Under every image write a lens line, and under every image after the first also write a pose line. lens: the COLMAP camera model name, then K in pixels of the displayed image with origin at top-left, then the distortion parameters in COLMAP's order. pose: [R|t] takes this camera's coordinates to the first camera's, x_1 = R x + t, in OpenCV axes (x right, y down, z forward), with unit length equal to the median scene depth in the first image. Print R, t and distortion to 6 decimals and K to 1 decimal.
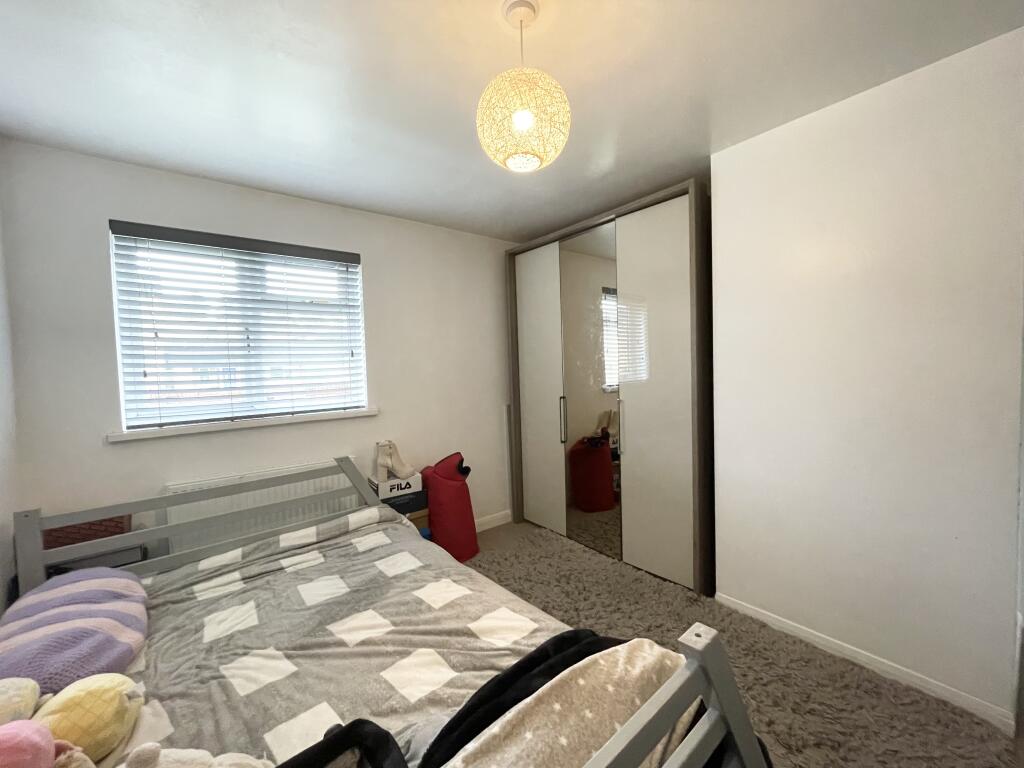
lens RADIAL K [[412.2, 0, 512.9], [0, 412.2, 383.4], [0, 0, 1]] dist [0.009489, -0.000042]
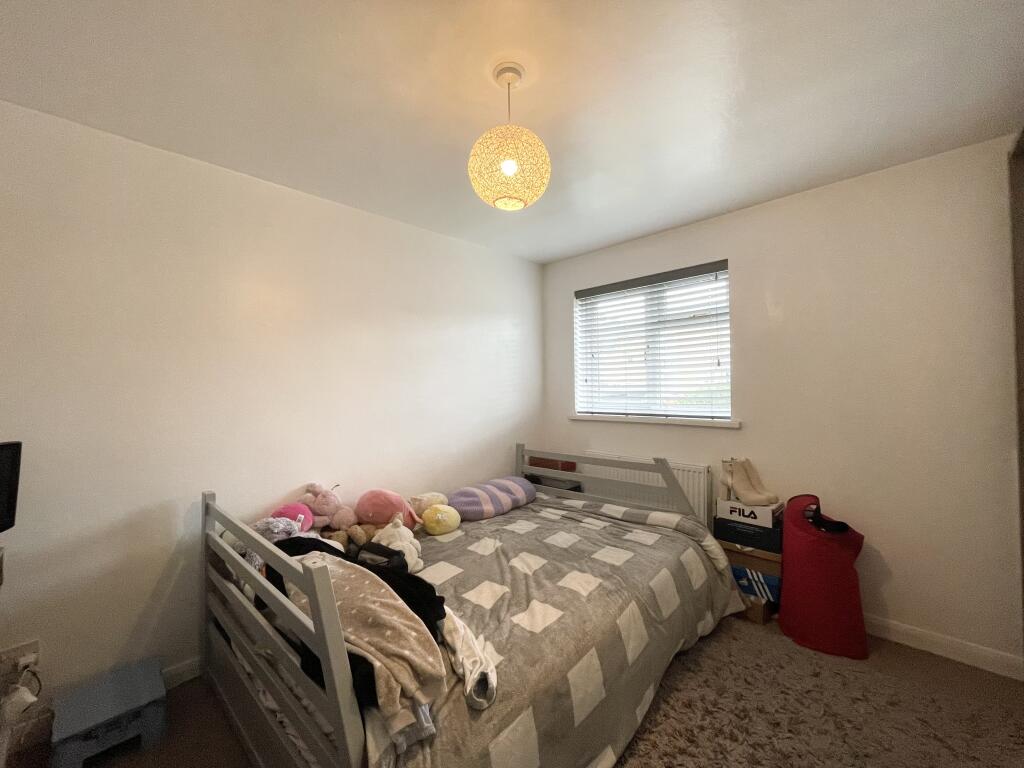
lens RADIAL K [[412.2, 0, 513.0], [0, 412.2, 384.1], [0, 0, 1]] dist [0.009489, -0.000042]
pose [[0.129933, 0.029106, -0.991095, 0.696620], [-0.029107, 0.999250, 0.025529, -0.042379], [0.991095, 0.025531, 0.130683, 0.511622]]
